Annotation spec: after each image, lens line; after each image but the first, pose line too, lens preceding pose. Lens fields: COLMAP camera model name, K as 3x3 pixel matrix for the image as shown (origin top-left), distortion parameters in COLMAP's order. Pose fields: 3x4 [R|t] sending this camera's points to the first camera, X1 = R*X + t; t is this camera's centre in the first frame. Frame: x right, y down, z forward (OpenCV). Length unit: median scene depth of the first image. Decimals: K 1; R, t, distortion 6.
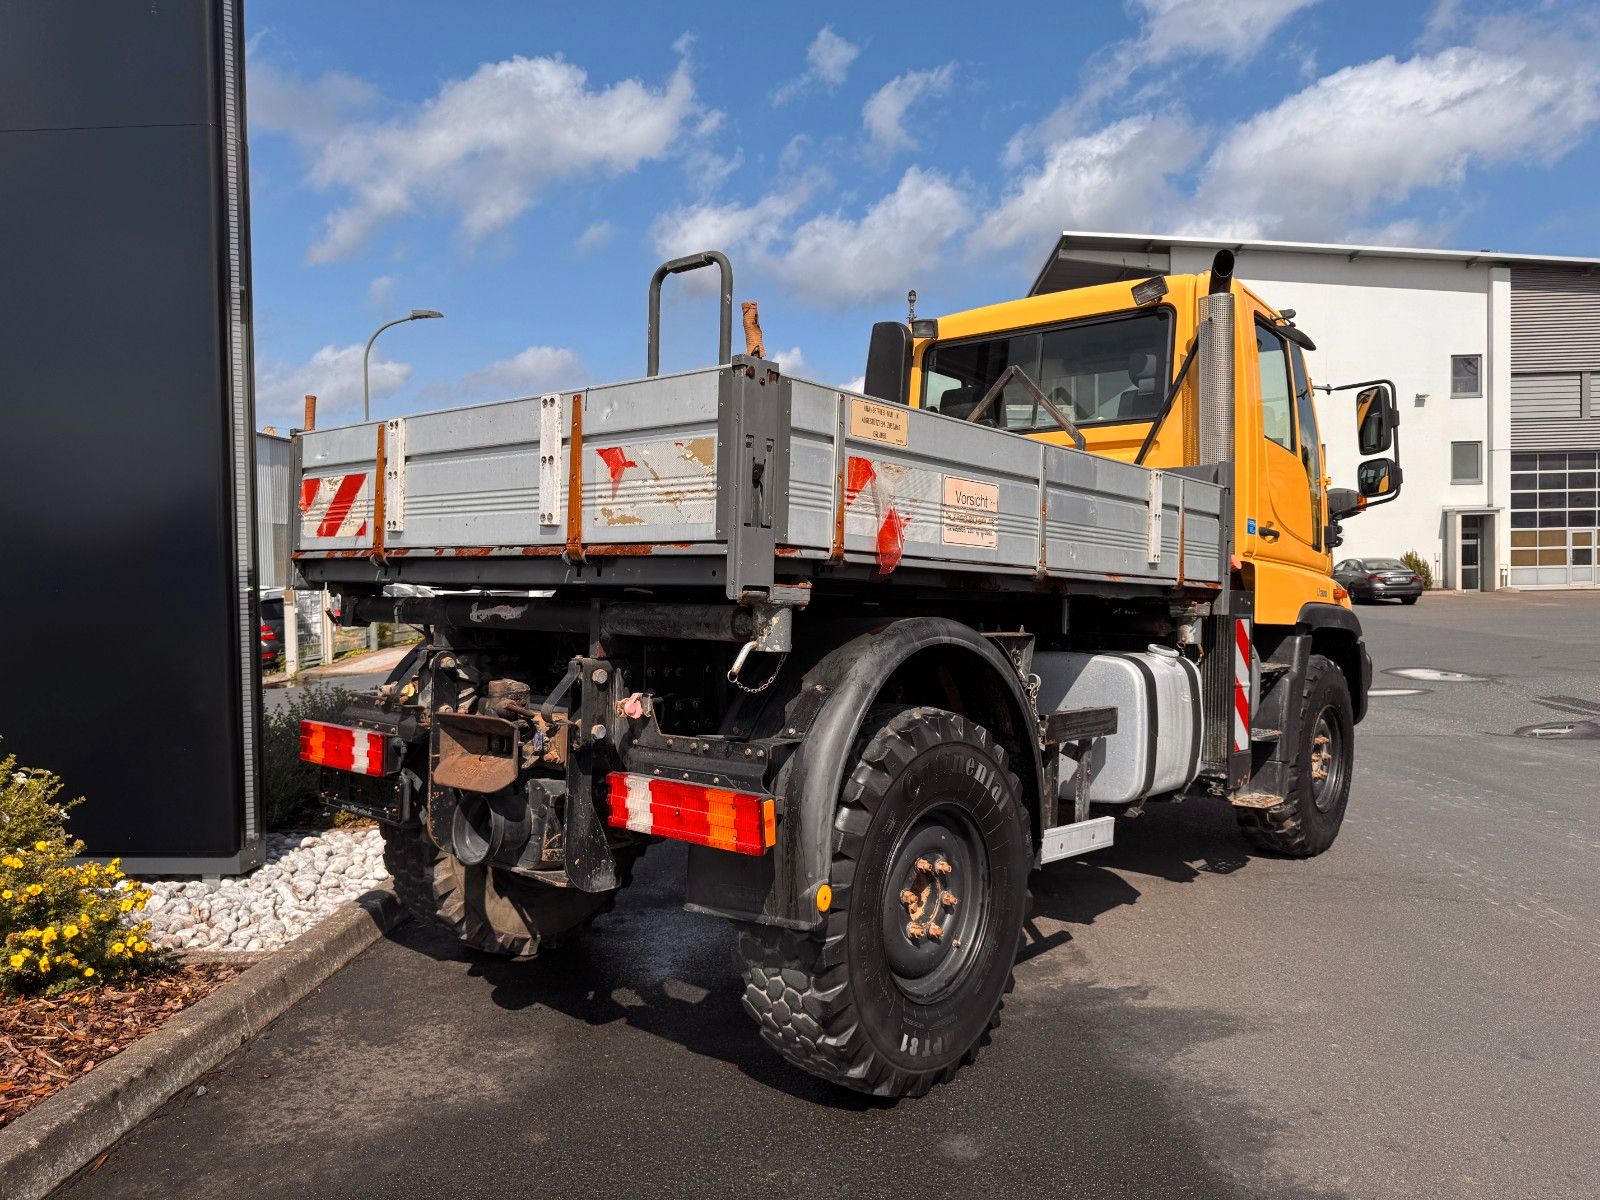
lens RADIAL K [[1118.8, 0, 800.0], [0, 1118.8, 600.0], [0, 0, 1]] dist [0.097506, -0.118537]
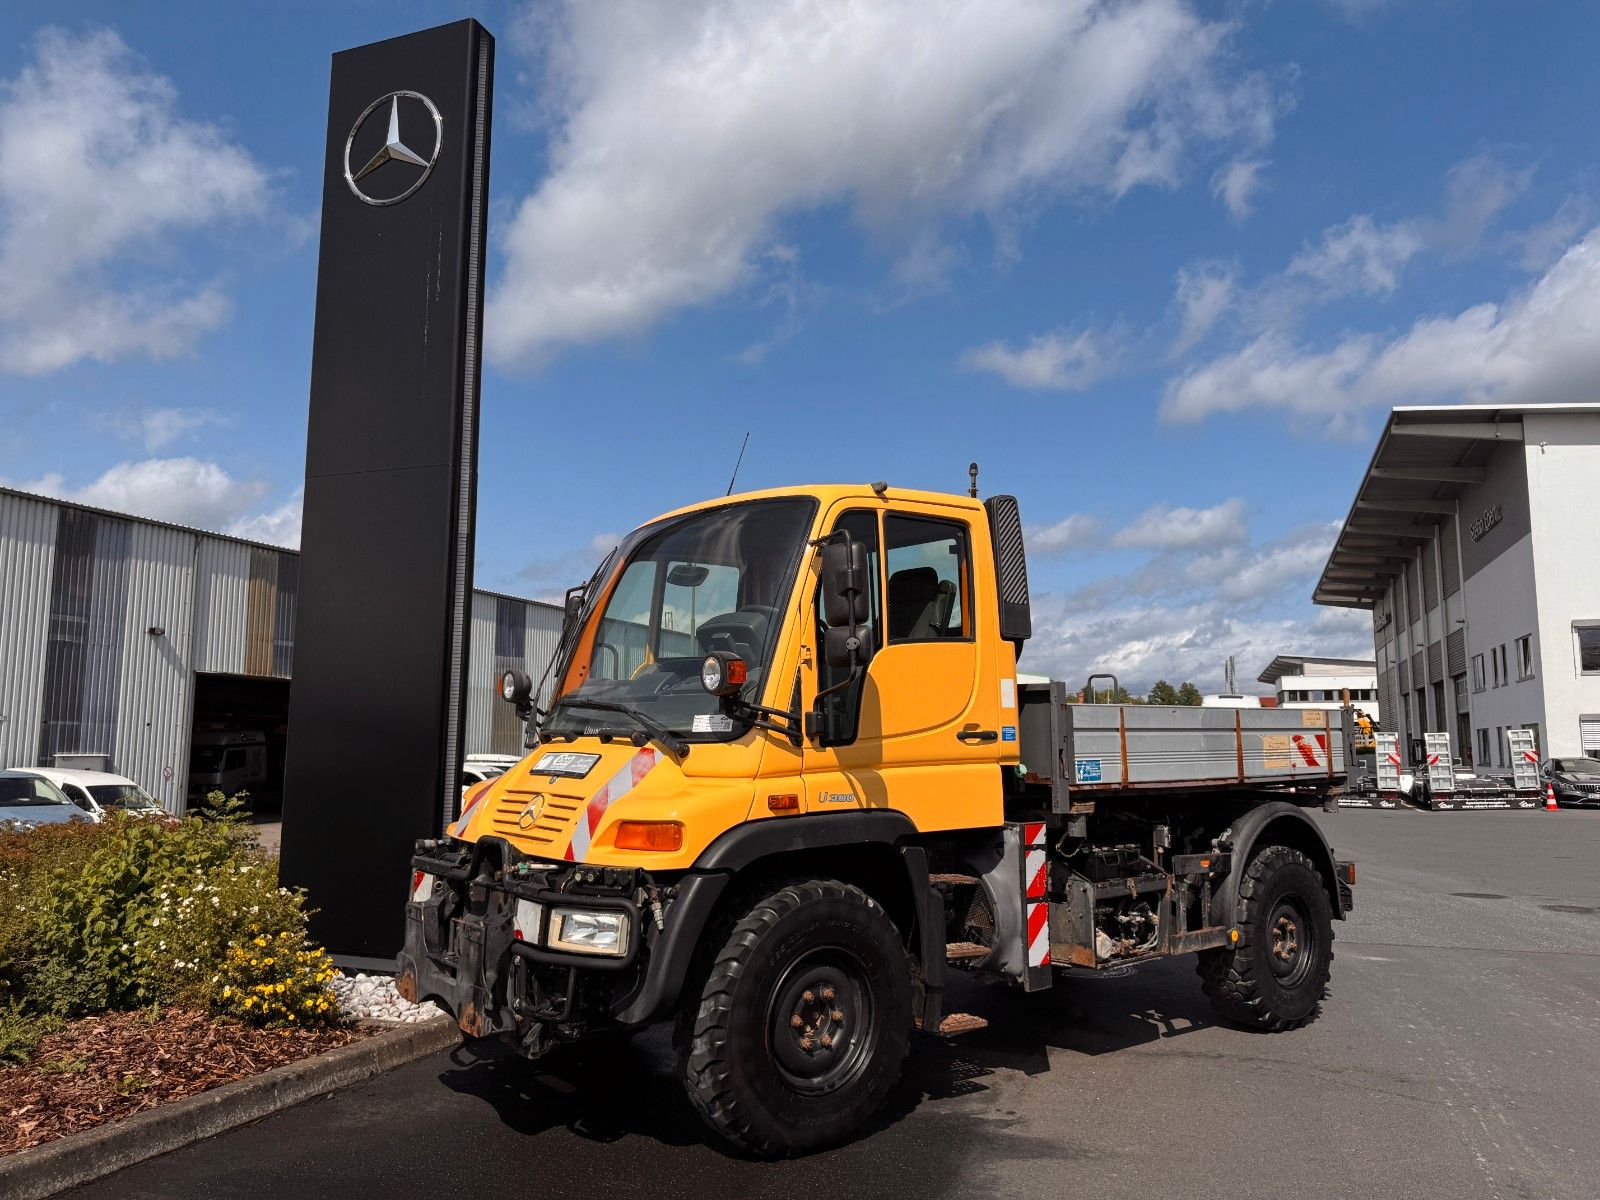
lens RADIAL K [[1108.3, 0, 811.9], [0, 1108.3, 603.4], [0, 0, 1]] dist [0.098565, -0.157670]
pose [[0.955405, -0.015843, -0.294873, 0.523096], [-0.029702, 0.988340, -0.149337, -0.029857], [0.293801, 0.151436, 0.943795, -0.342378]]
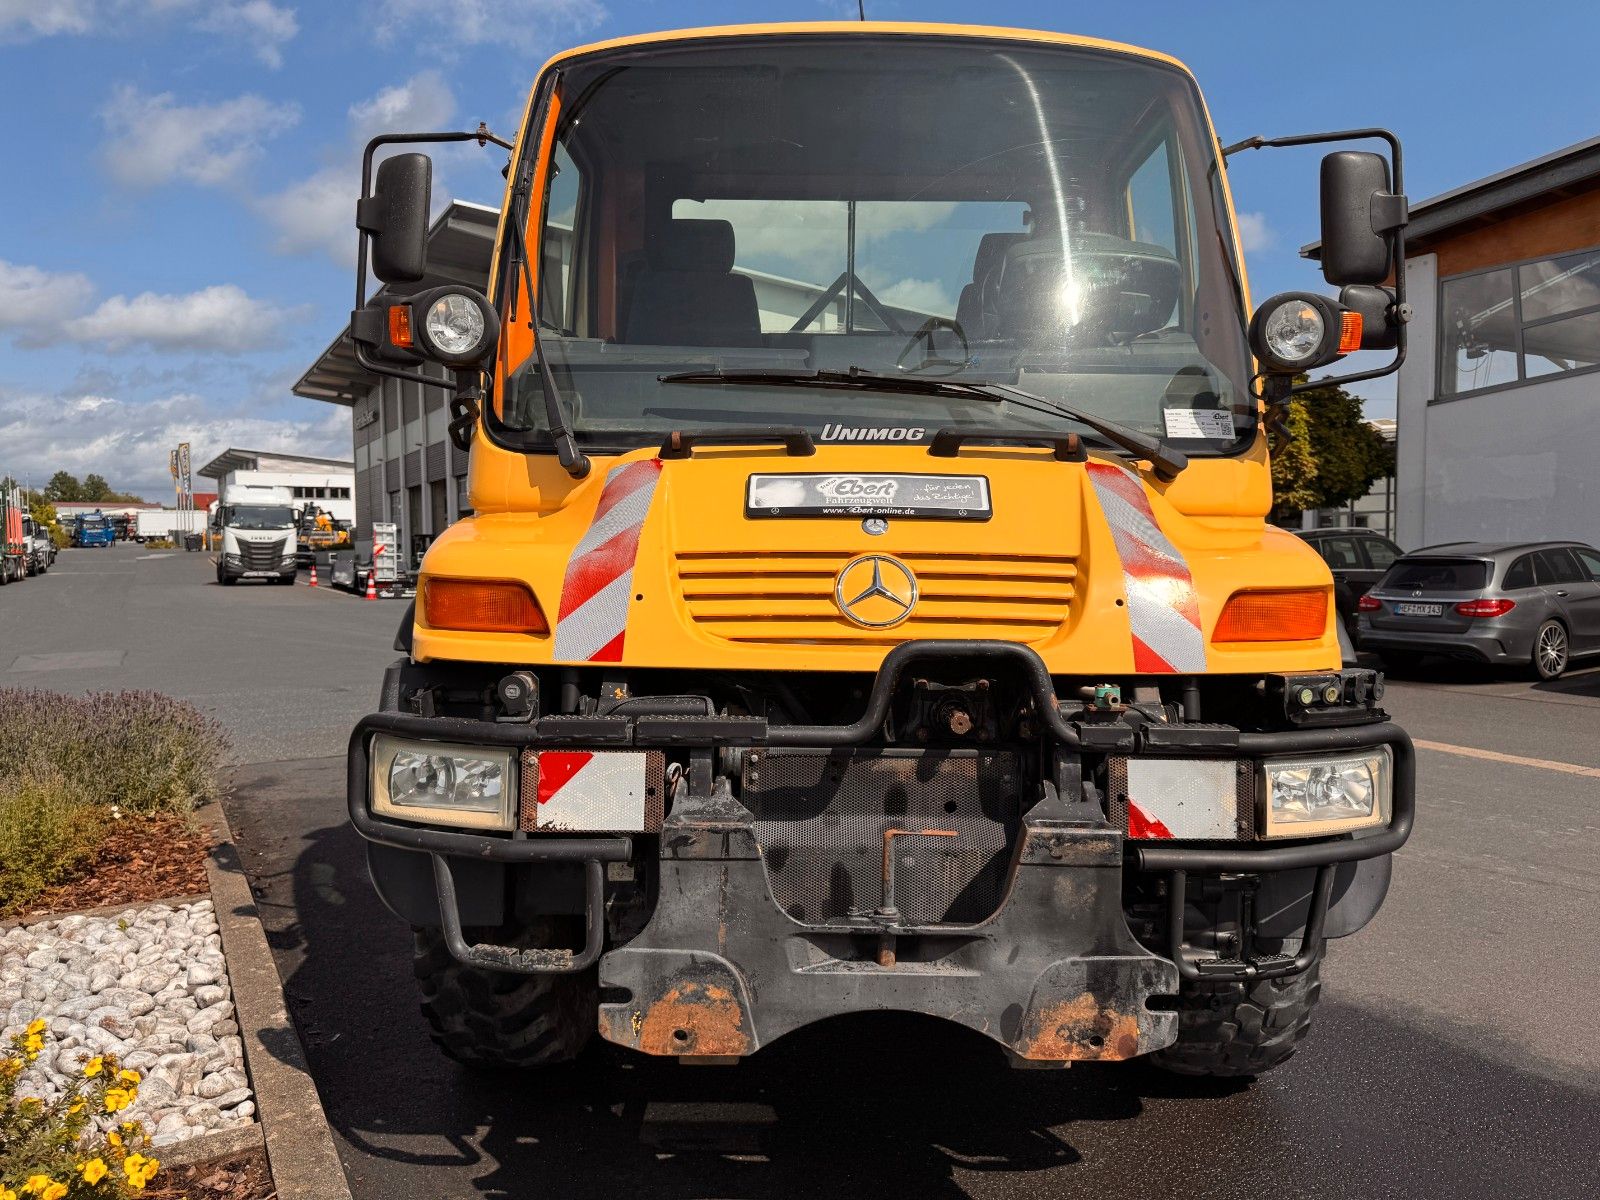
lens RADIAL K [[1137.6, 0, 805.8], [0, 1137.6, 595.9], [0, 0, 1]] dist [0.005320, -0.010337]
pose [[0.838371, -0.009907, 0.545010, -0.618343], [0.005233, 0.999935, 0.010127, 0.025206], [-0.545075, -0.005638, 0.838368, 0.376111]]
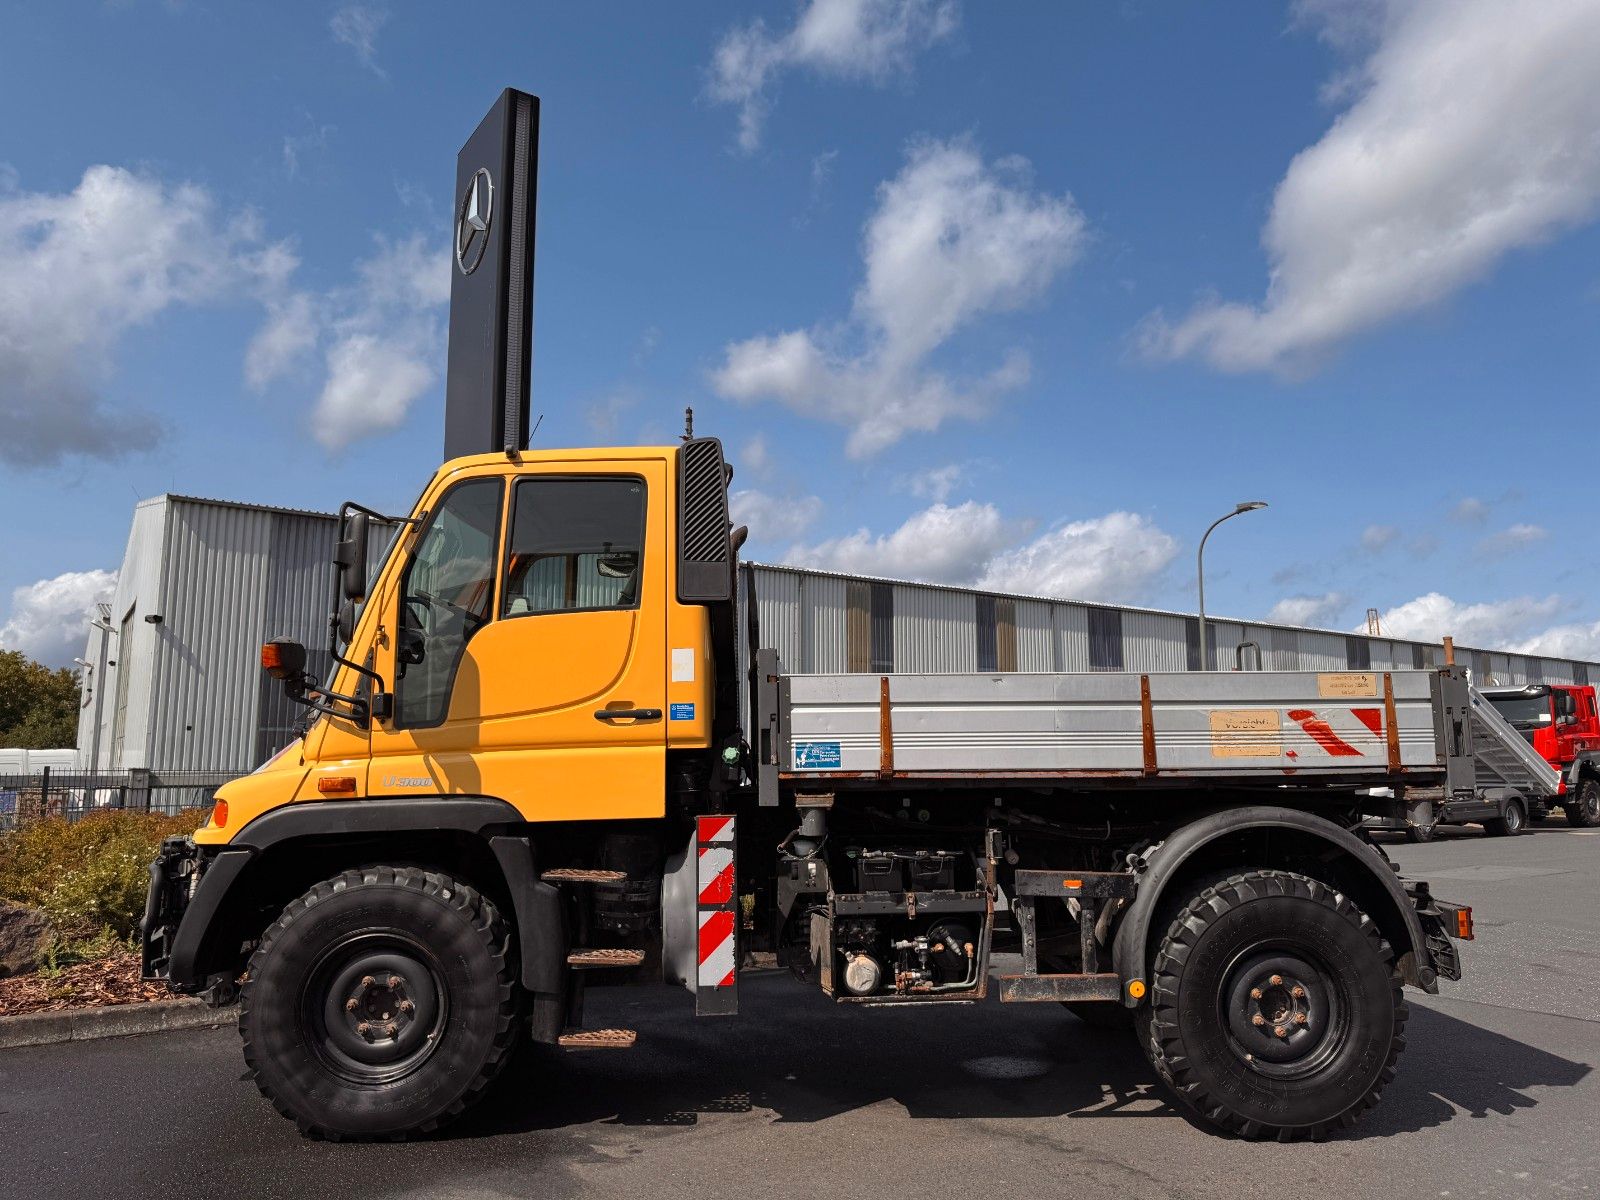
lens RADIAL K [[1110.8, 0, 802.0], [0, 1110.8, 604.6], [0, 0, 1]] dist [0.097615, -0.109766]
pose [[0.614038, -0.090136, -0.784113, 1.453801], [-0.033915, 0.989527, -0.140307, -0.034514], [0.788548, 0.112747, 0.604550, 0.501363]]
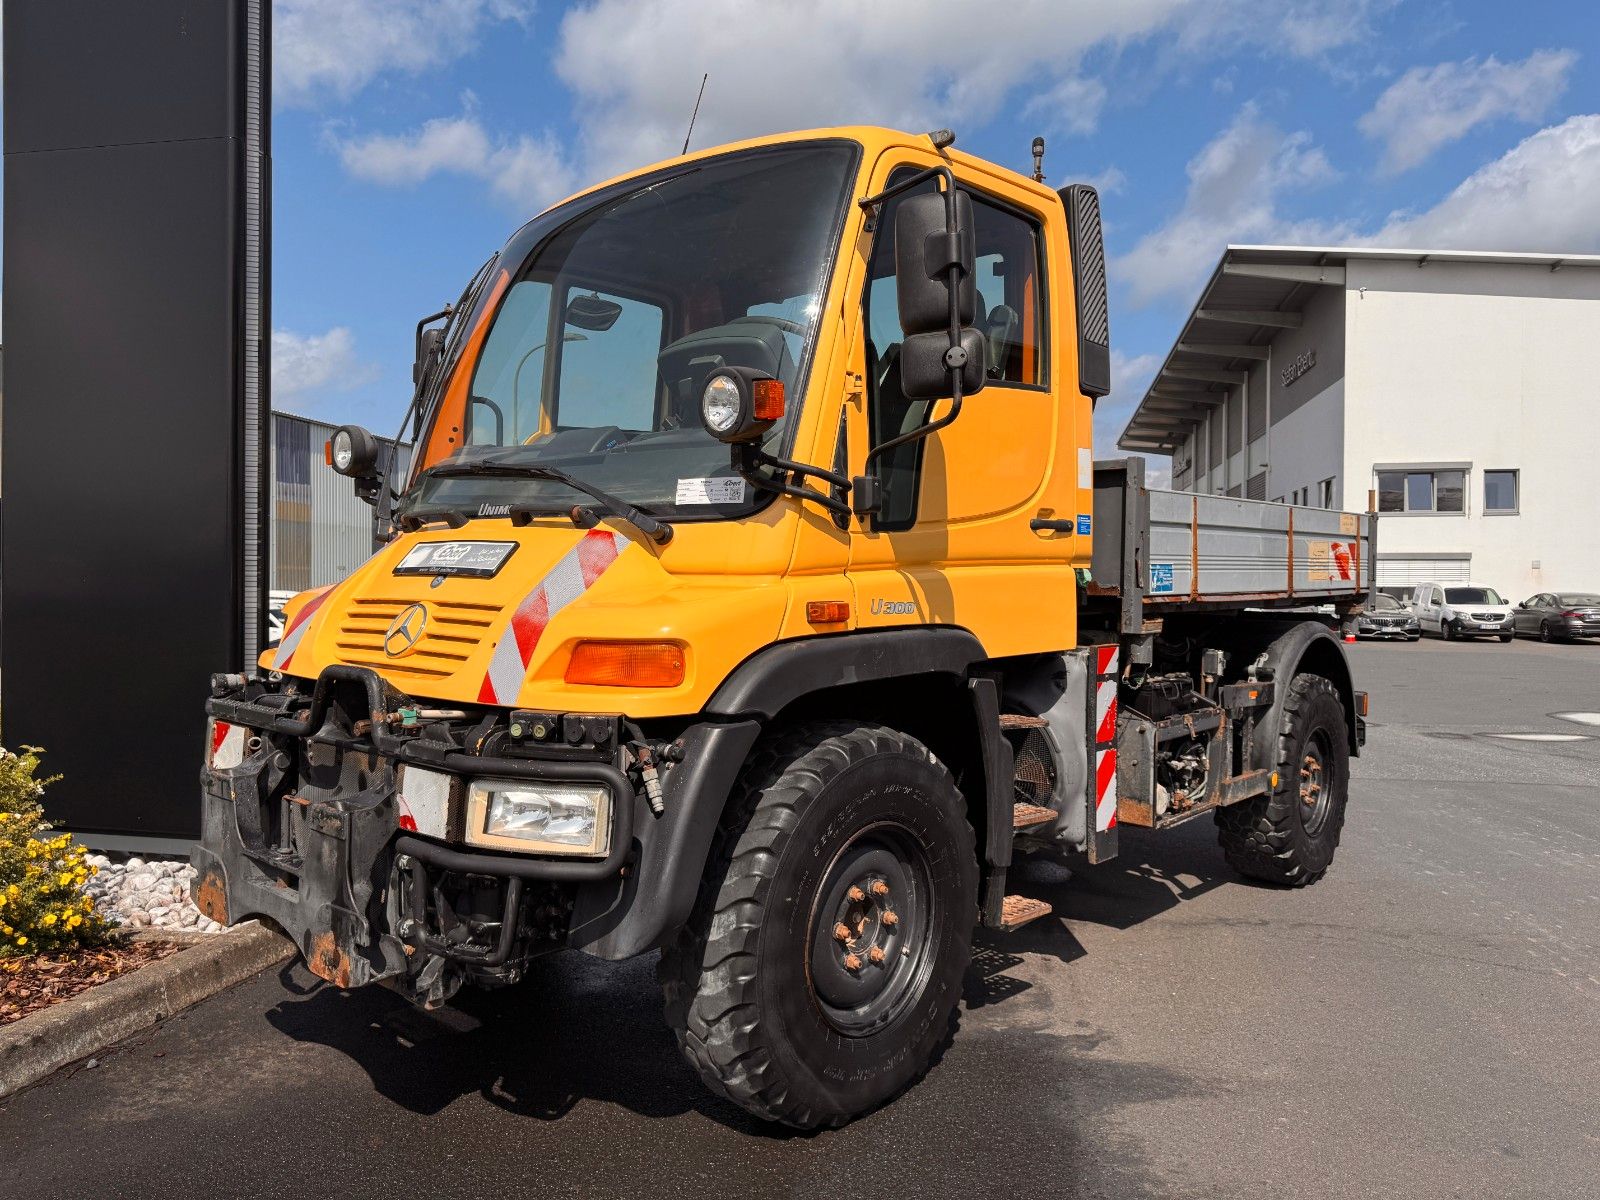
lens RADIAL K [[1110.8, 0, 802.0], [0, 1110.8, 604.6], [0, 0, 1]] dist [0.097615, -0.109766]
pose [[0.989911, 0.027132, -0.139070, 0.209968], [-0.028948, 0.999520, -0.011050, 0.009980], [0.138704, 0.014964, 0.990221, 0.066999]]
